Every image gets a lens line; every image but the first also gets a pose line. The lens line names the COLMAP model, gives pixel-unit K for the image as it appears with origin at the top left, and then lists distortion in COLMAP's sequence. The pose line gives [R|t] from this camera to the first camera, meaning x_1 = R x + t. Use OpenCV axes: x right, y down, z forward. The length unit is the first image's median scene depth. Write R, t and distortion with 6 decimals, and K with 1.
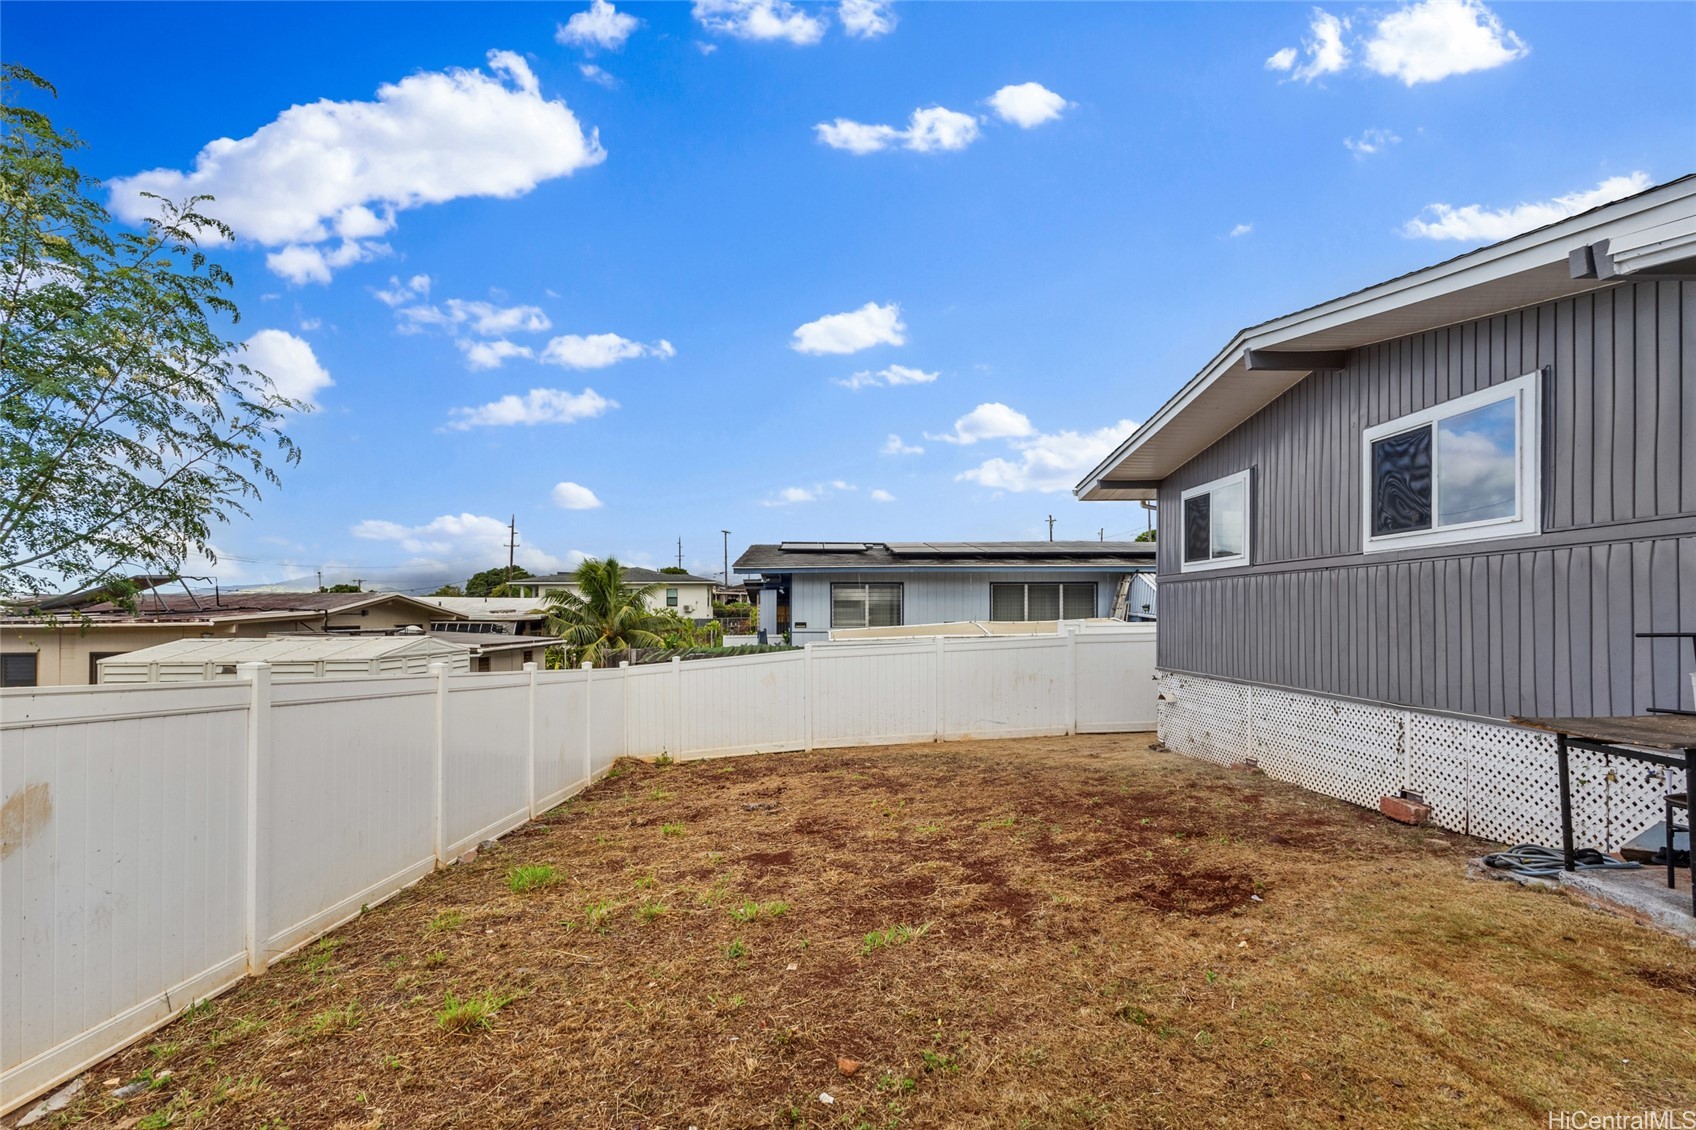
lens RADIAL K [[791.1, 0, 848.1], [0, 791.1, 575.9], [0, 0, 1]] dist [0.003262, -0.001621]
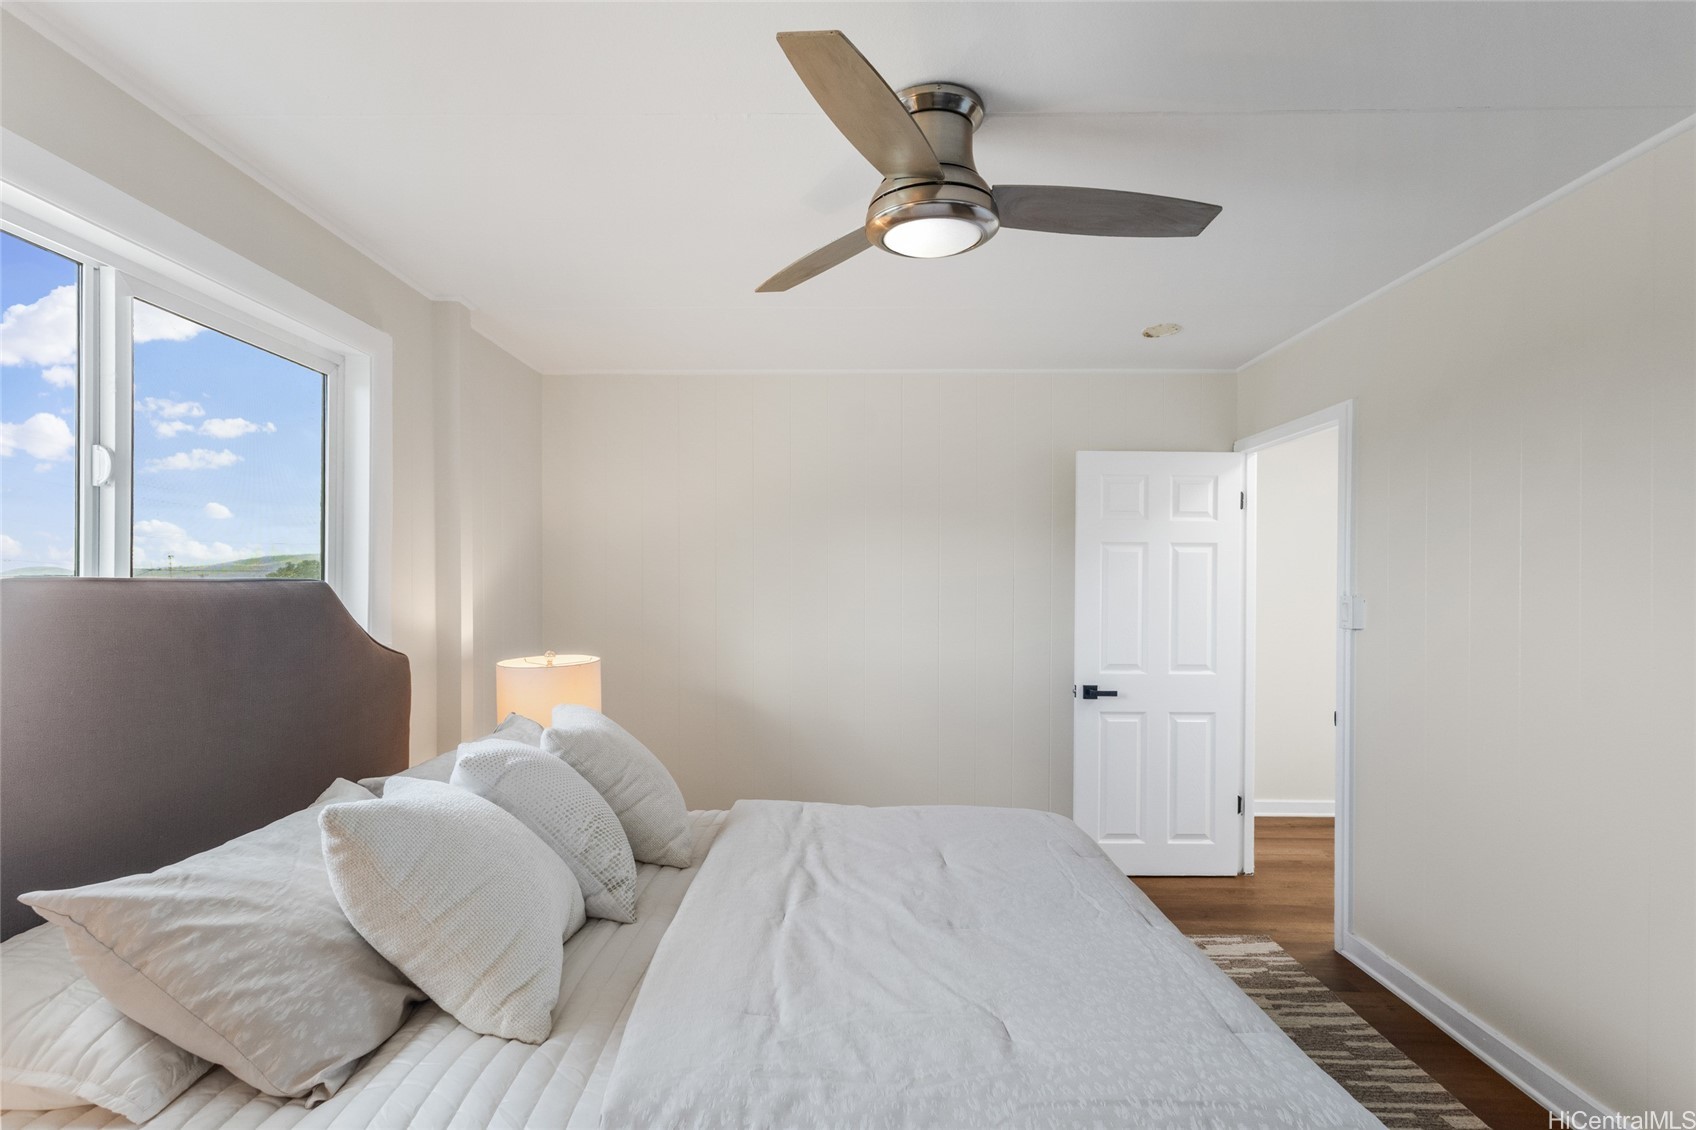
lens RADIAL K [[791.1, 0, 844.4], [0, 791.1, 570.0], [0, 0, 1]] dist [0.003262, -0.001621]
pose [[0.999870, 0.013300, 0.009163, 1.025139], [-0.013153, 0.999786, -0.015973, 0.039513], [-0.009374, 0.015851, 0.999830, -0.757367]]
